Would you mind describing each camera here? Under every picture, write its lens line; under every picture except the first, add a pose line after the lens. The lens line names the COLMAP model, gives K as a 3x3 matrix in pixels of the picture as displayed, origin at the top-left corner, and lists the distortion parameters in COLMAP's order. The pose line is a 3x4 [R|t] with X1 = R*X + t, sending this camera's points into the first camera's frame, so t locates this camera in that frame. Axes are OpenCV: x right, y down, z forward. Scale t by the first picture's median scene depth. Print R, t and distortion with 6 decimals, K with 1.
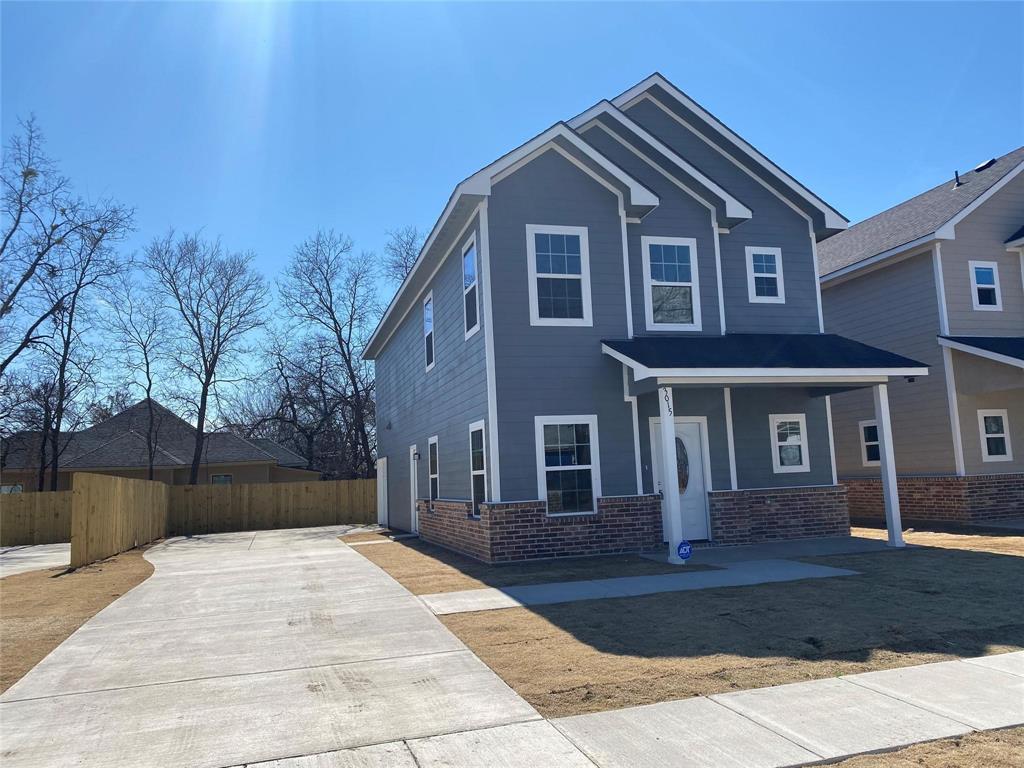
lens RADIAL K [[774.4, 0, 512.0], [0, 774.4, 384.0], [0, 0, 1]] dist [0.091201, -0.115996]
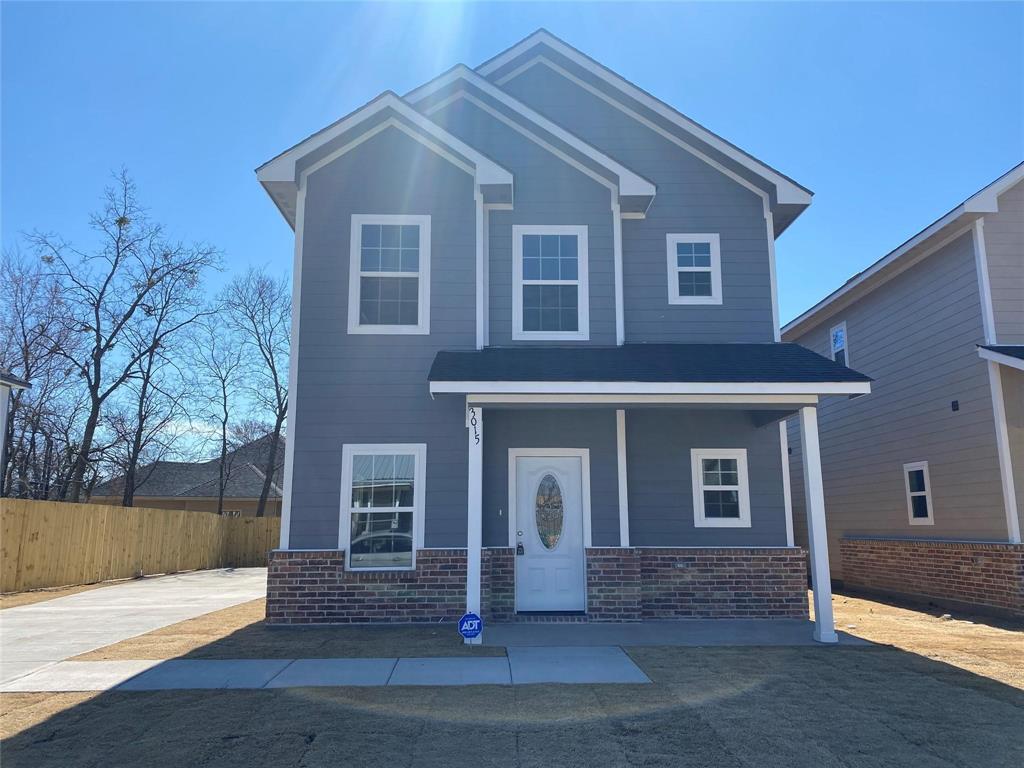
lens RADIAL K [[771.8, 0, 513.3], [0, 771.8, 375.9], [0, 0, 1]] dist [0.099755, -0.120539]
pose [[0.965448, -0.008903, -0.260445, 0.373344], [-0.007747, 0.997994, -0.062830, 0.017828], [0.260482, 0.062677, 0.963442, 0.229895]]
